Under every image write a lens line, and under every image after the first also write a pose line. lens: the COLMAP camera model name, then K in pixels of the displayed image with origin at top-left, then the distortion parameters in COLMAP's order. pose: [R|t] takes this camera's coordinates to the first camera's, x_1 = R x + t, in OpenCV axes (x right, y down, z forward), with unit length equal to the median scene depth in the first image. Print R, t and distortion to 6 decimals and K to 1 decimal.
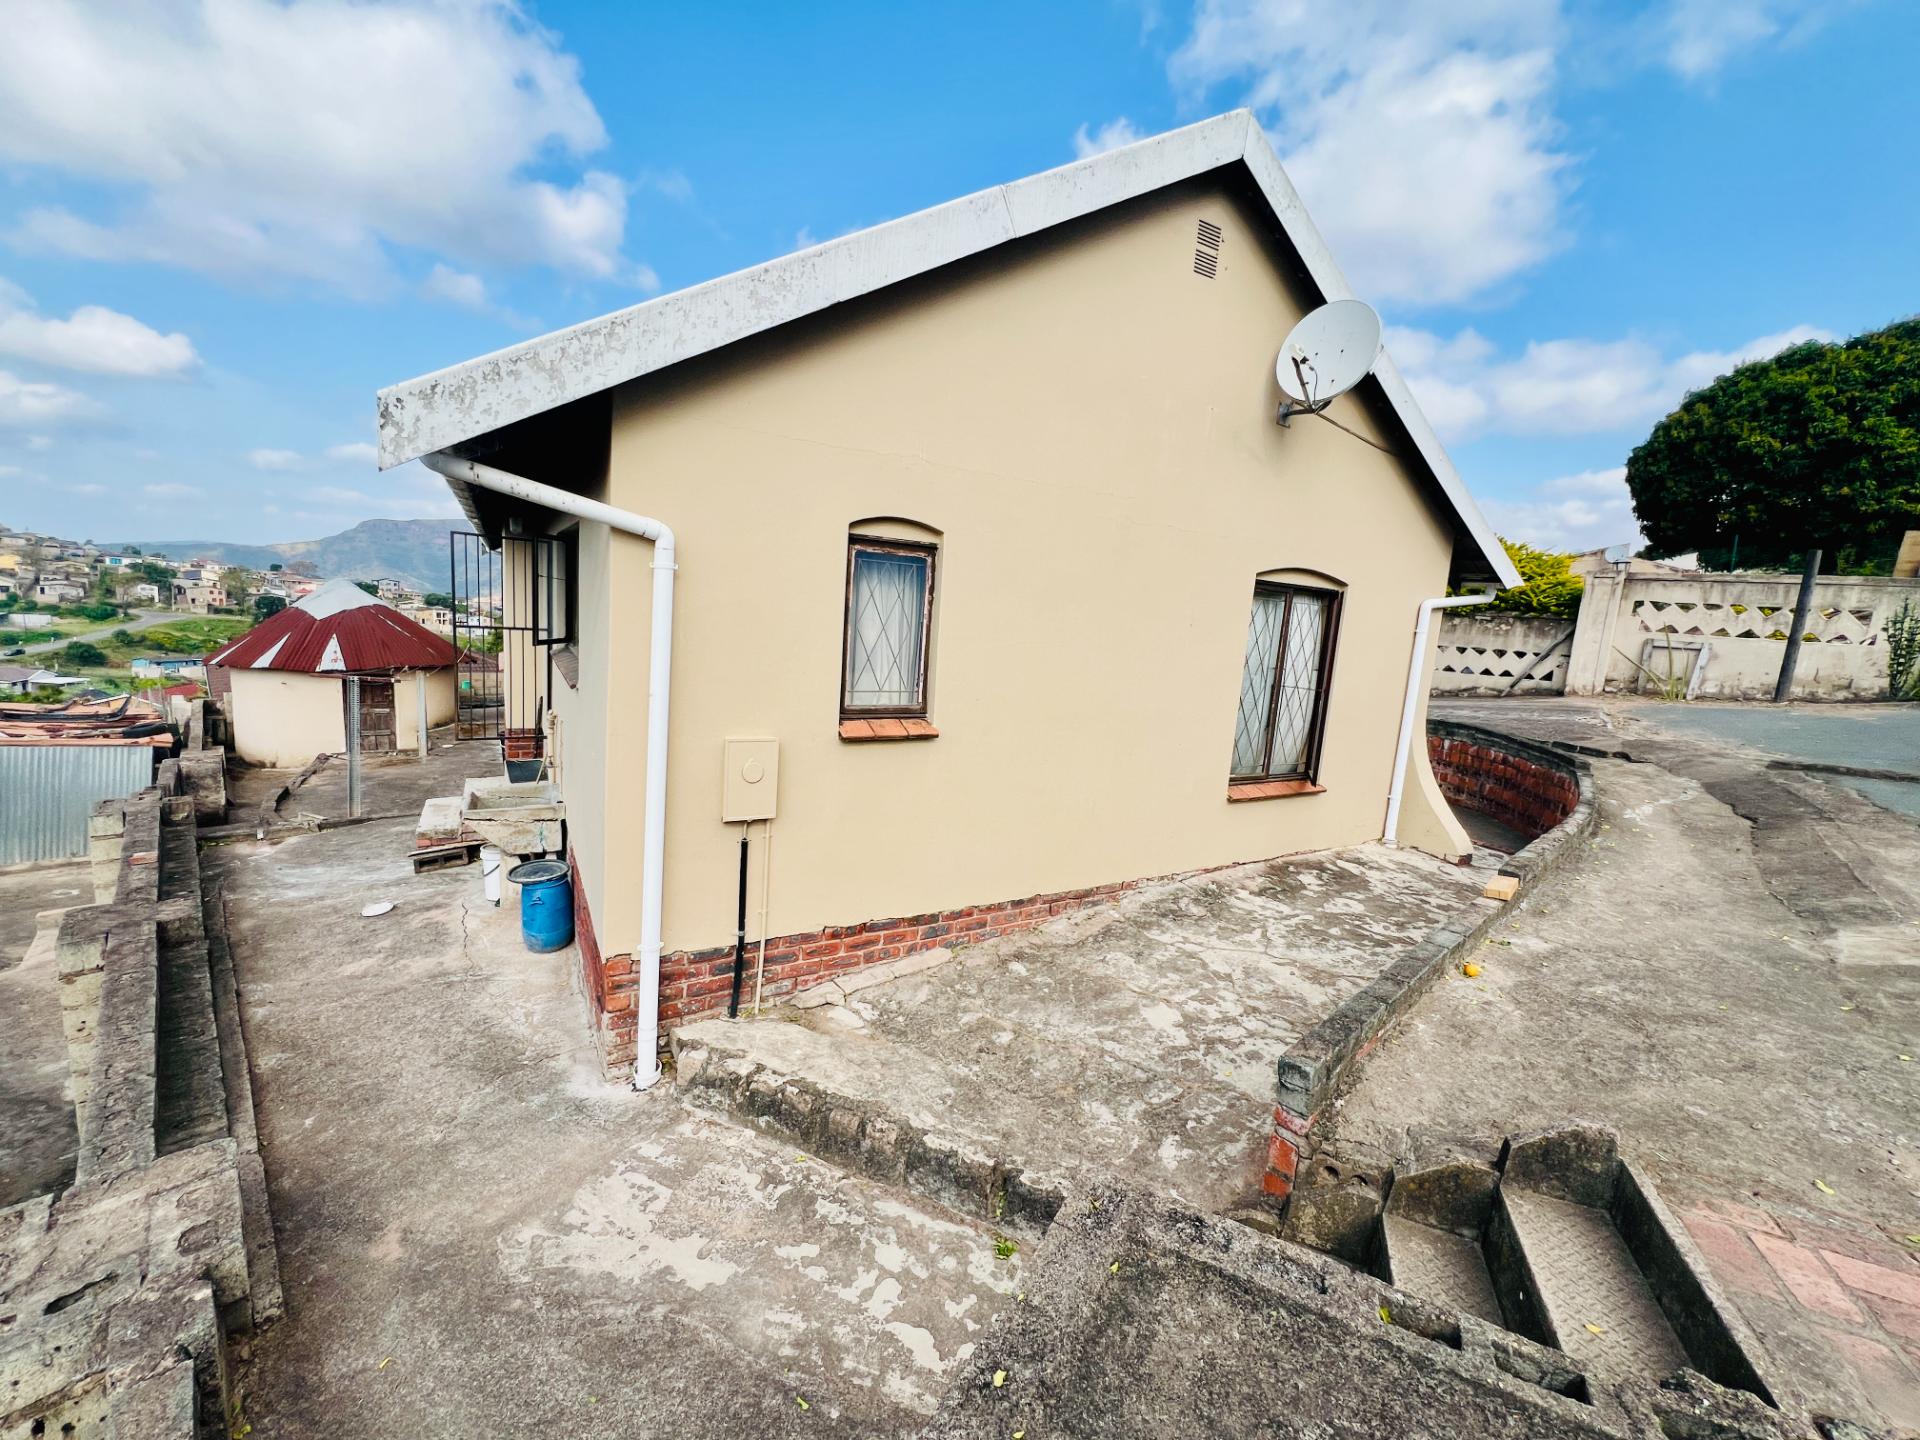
lens RADIAL K [[765.9, 0, 956.2], [0, 765.9, 719.9], [0, 0, 1]] dist [-0.002954, 0.000599]
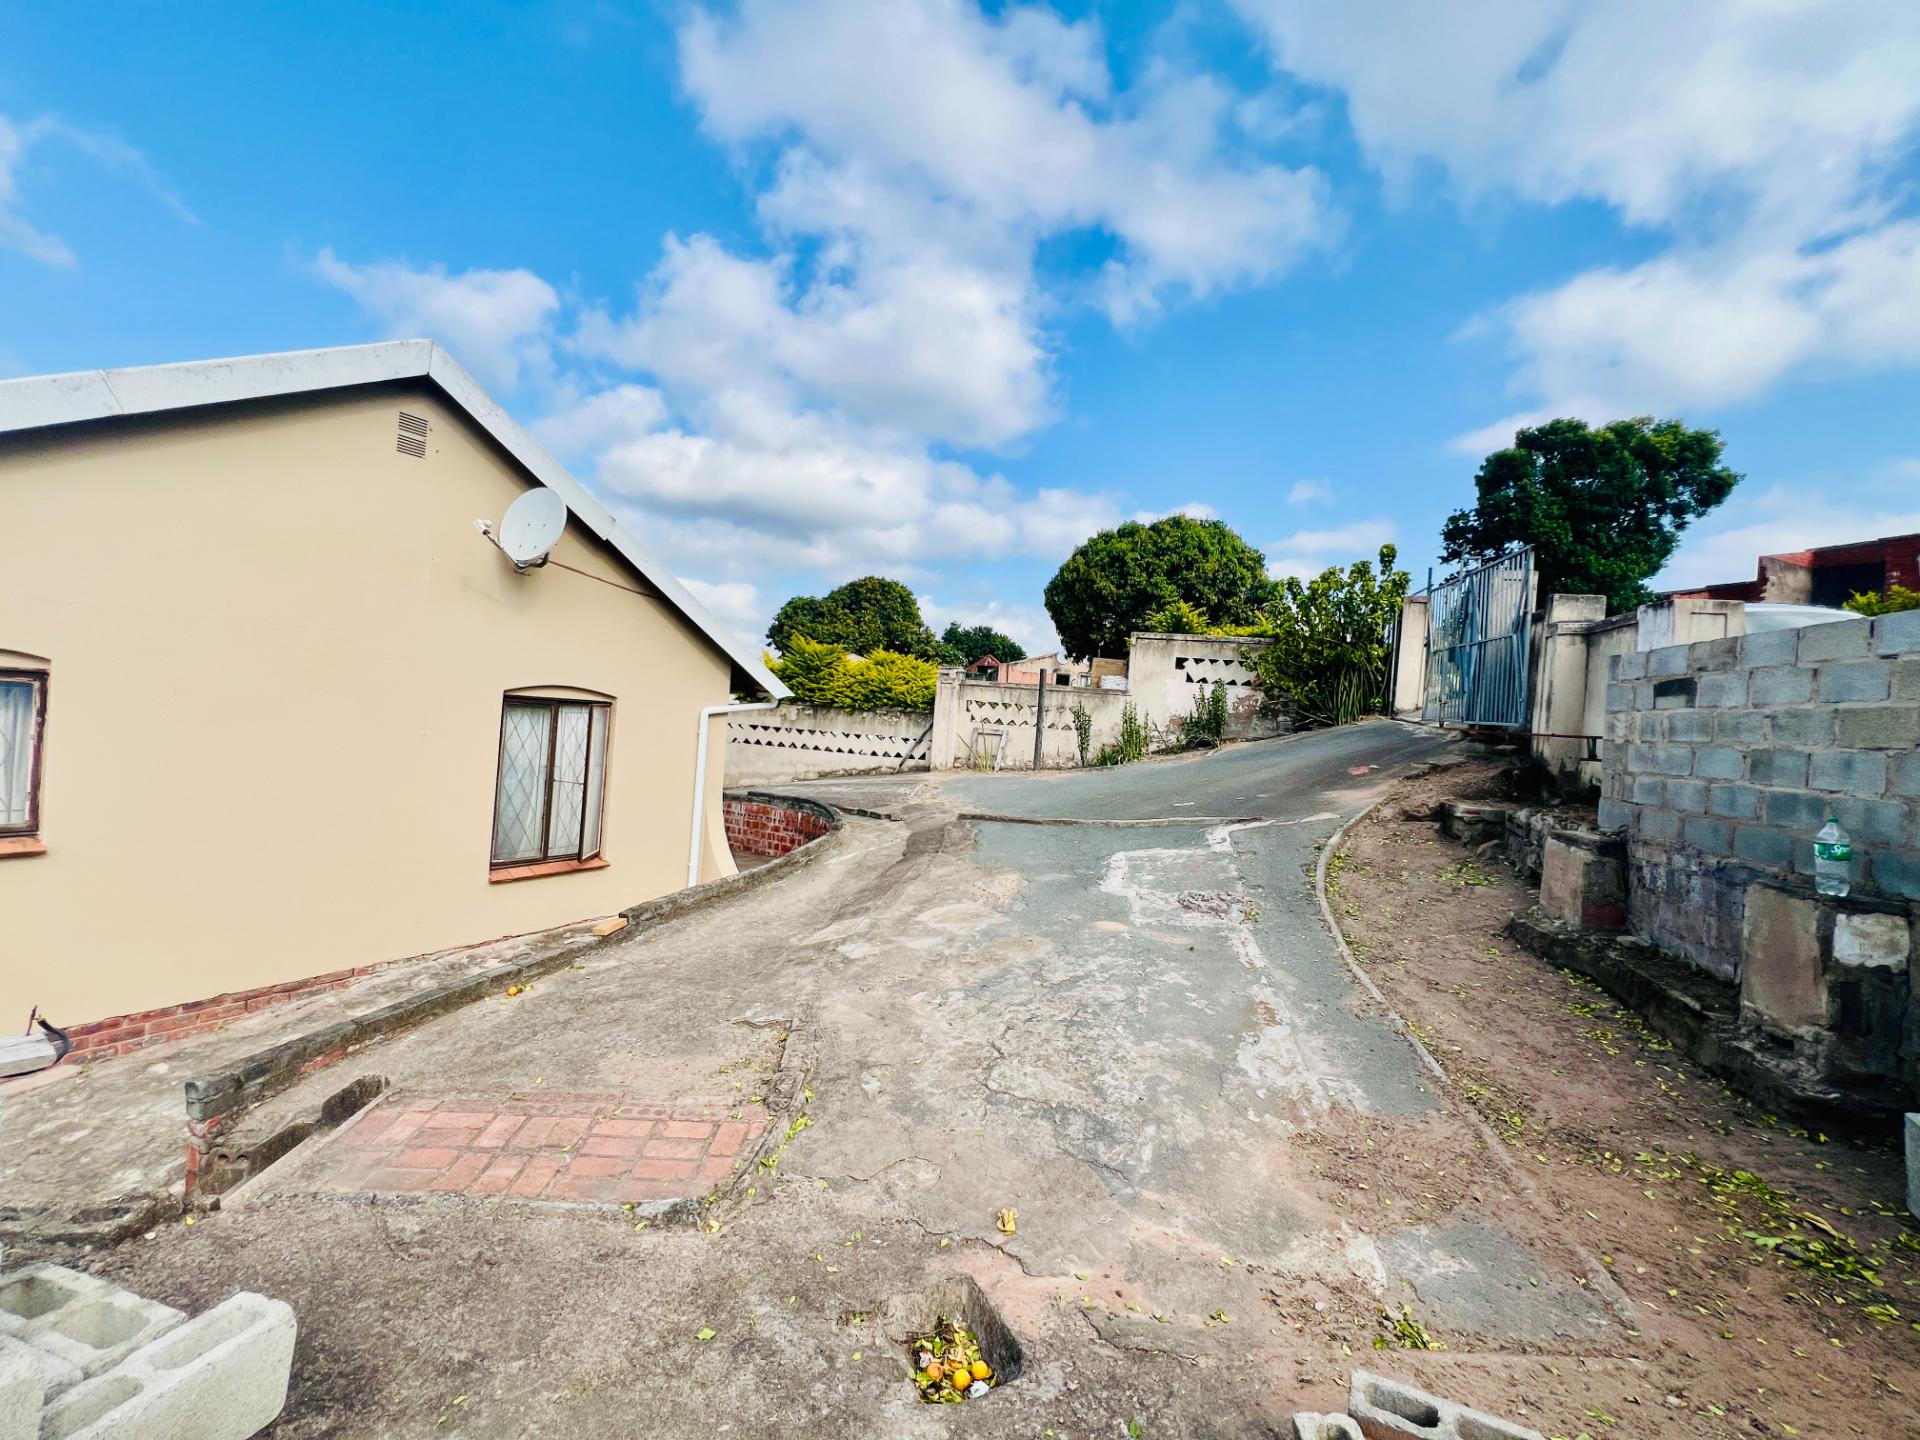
lens RADIAL K [[765.9, 0, 956.9], [0, 765.9, 720.1], [0, 0, 1]] dist [-0.002954, 0.000599]
pose [[0.876774, -0.008771, 0.480822, 0.242222], [0.059806, 0.994060, -0.090924, 0.004580], [-0.477169, 0.108476, 0.872091, -0.218178]]
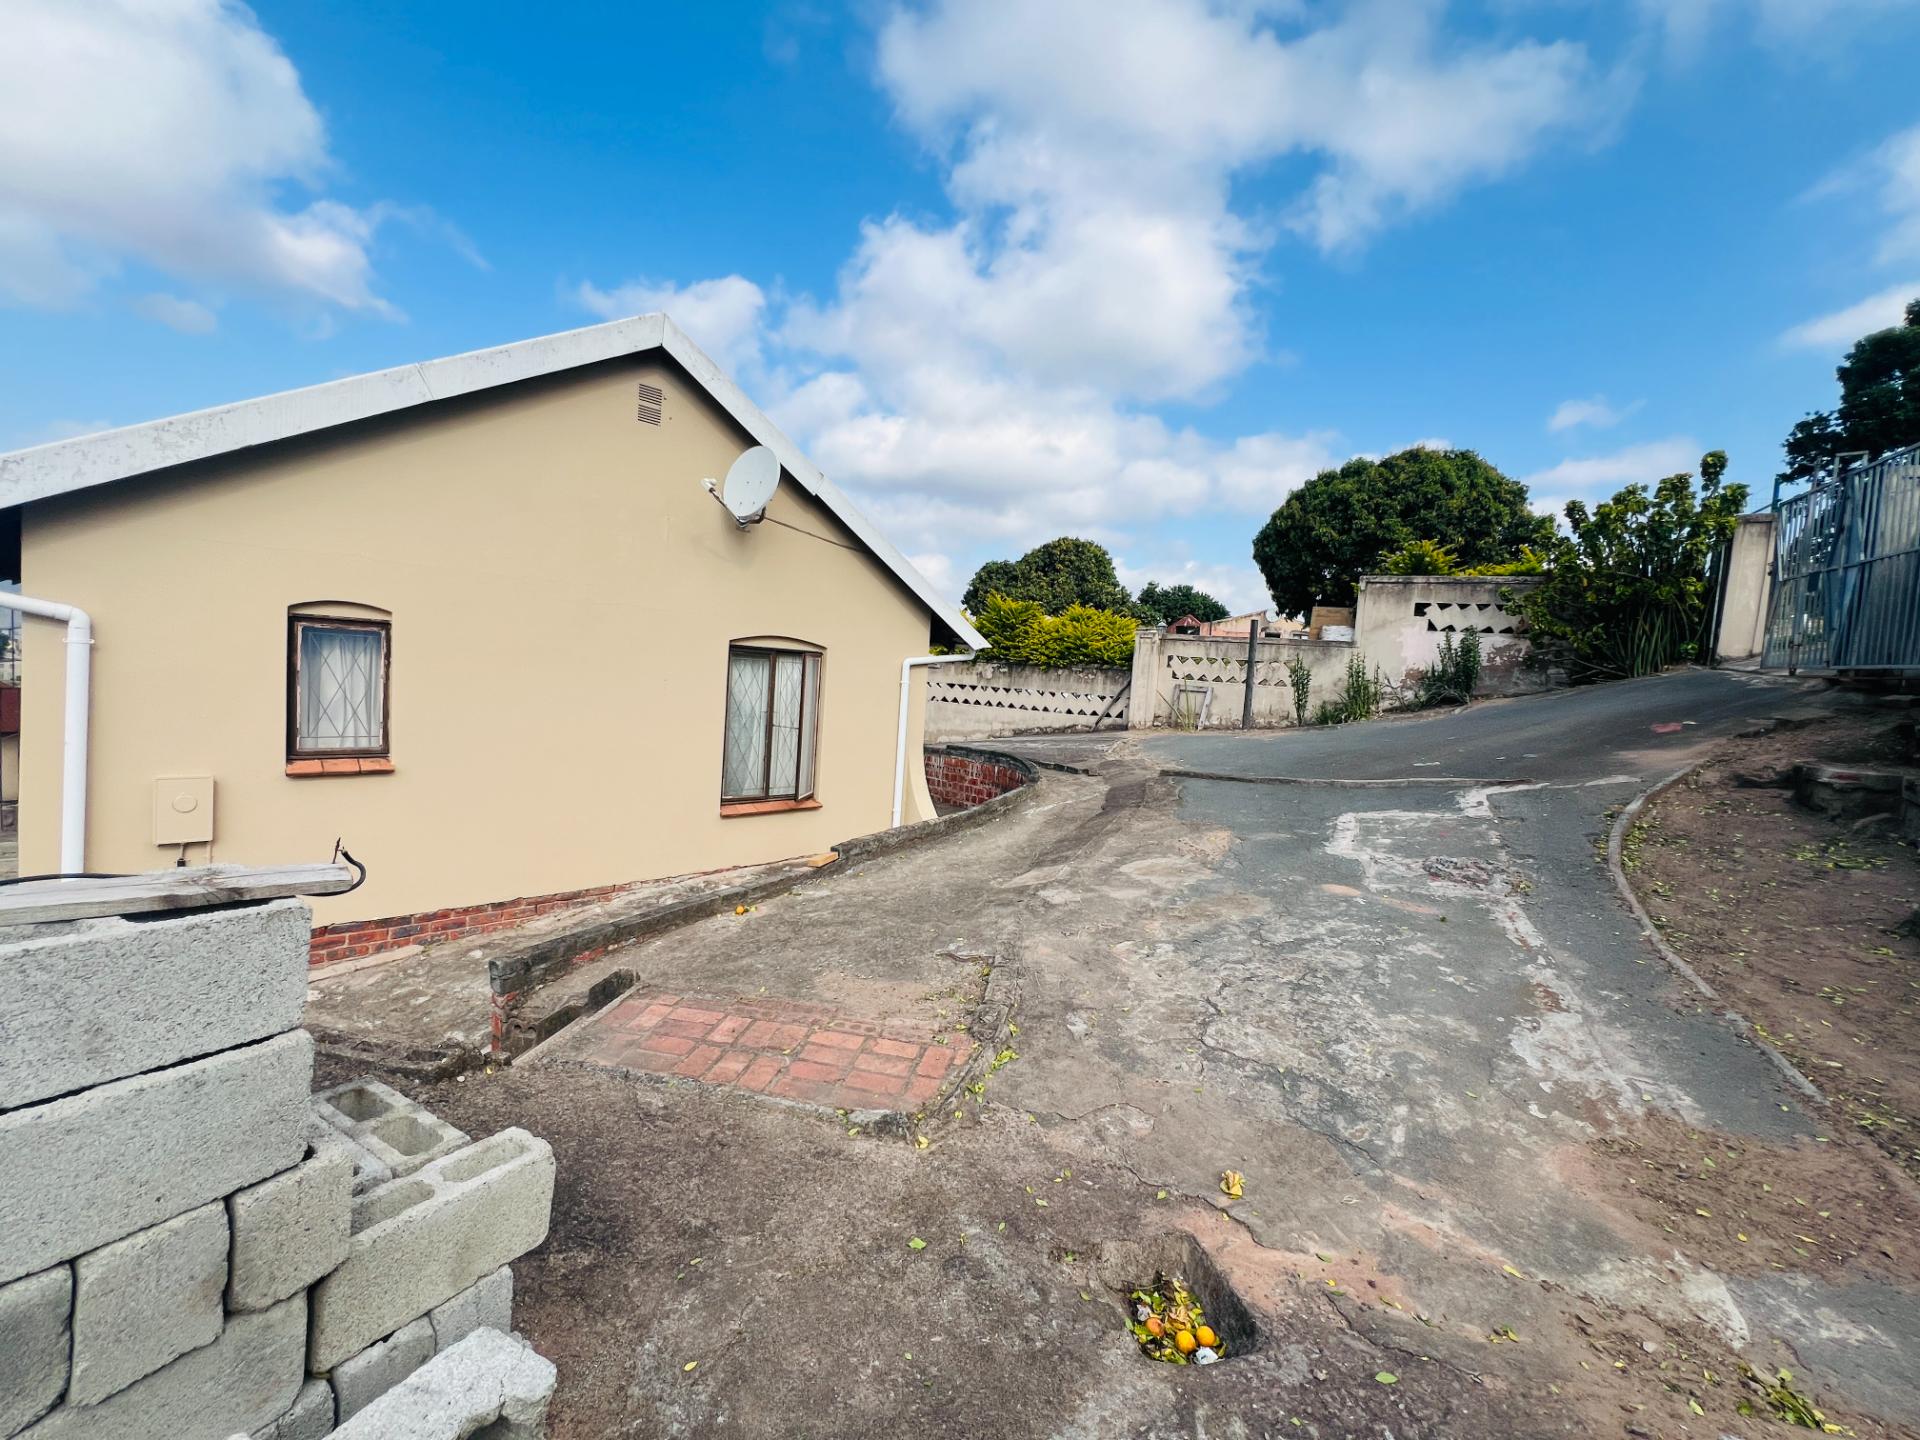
lens RADIAL K [[765.9, 0, 956.7], [0, 765.9, 720.6], [0, 0, 1]] dist [-0.002954, 0.000599]
pose [[0.968455, -0.022784, 0.248144, 0.243440], [0.038486, 0.997539, -0.058611, 0.020574], [-0.246198, 0.066313, 0.966948, -0.195788]]
